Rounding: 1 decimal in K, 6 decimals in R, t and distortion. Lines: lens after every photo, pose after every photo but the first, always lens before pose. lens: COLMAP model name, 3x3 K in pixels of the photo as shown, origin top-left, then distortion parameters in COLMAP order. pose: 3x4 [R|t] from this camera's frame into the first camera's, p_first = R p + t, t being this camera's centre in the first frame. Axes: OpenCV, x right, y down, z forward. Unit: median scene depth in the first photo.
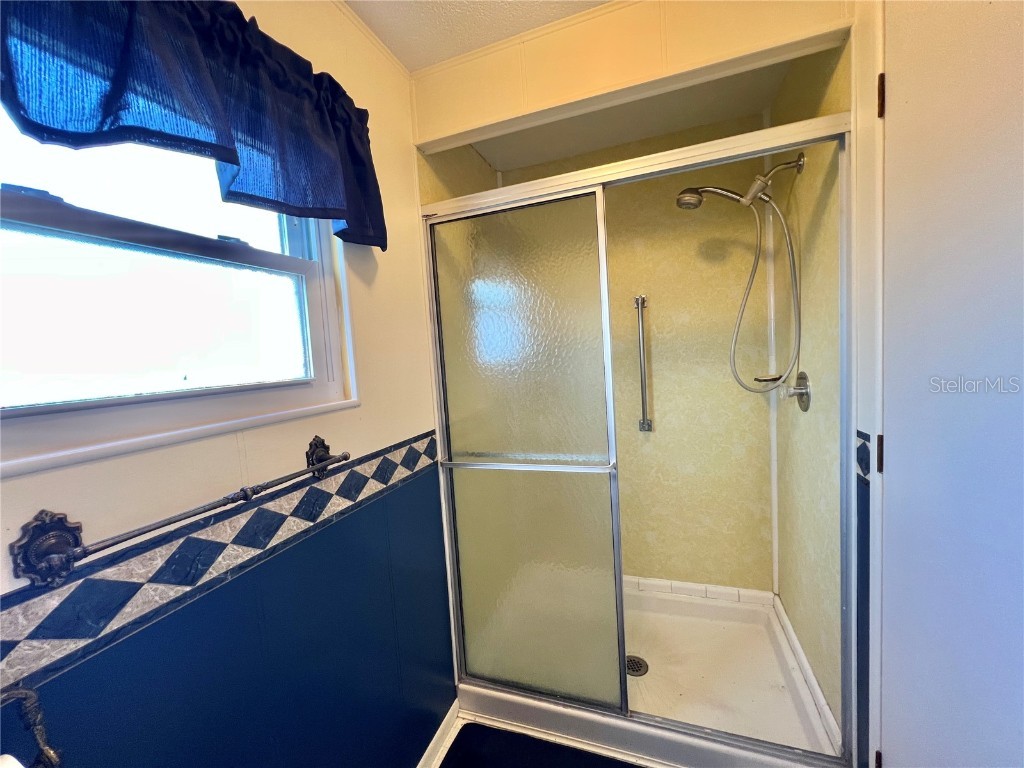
lens RADIAL K [[414.6, 0, 513.7], [0, 414.6, 383.2], [0, 0, 1]] dist [0.003102, 0.000476]
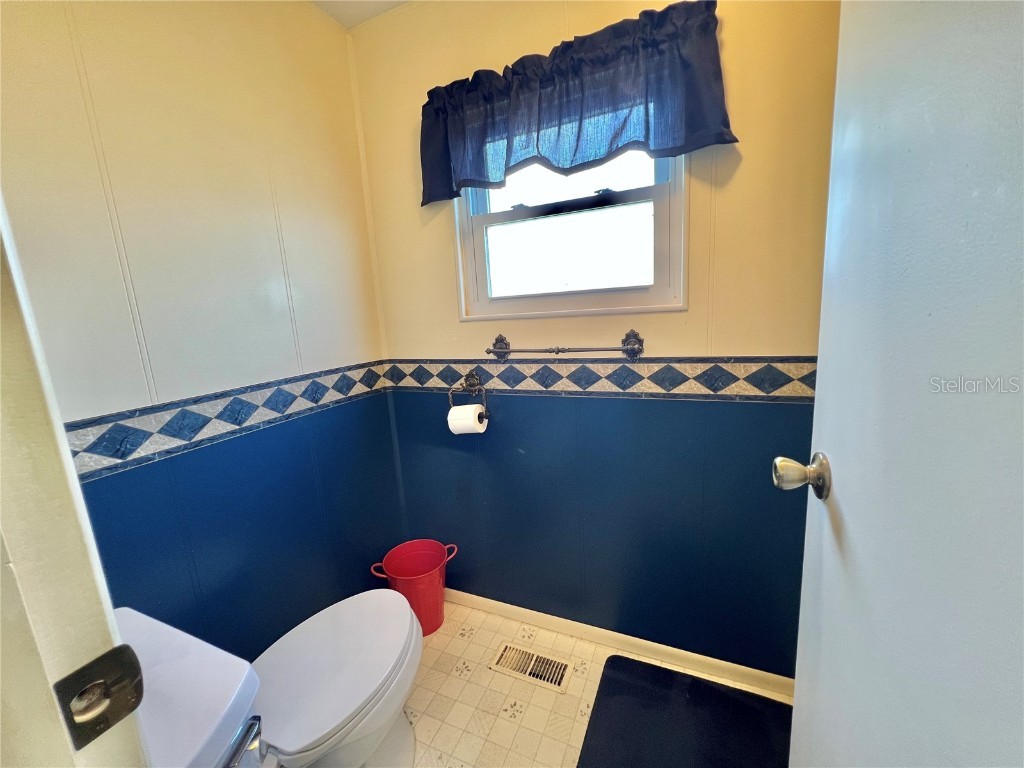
lens RADIAL K [[414.6, 0, 515.2], [0, 414.6, 384.9], [0, 0, 1]] dist [0.003102, 0.000476]
pose [[-0.071698, 0.236147, -0.969069, 0.880096], [-0.014848, 0.971209, 0.237767, -0.010558], [0.997316, 0.031436, -0.066128, 0.714073]]
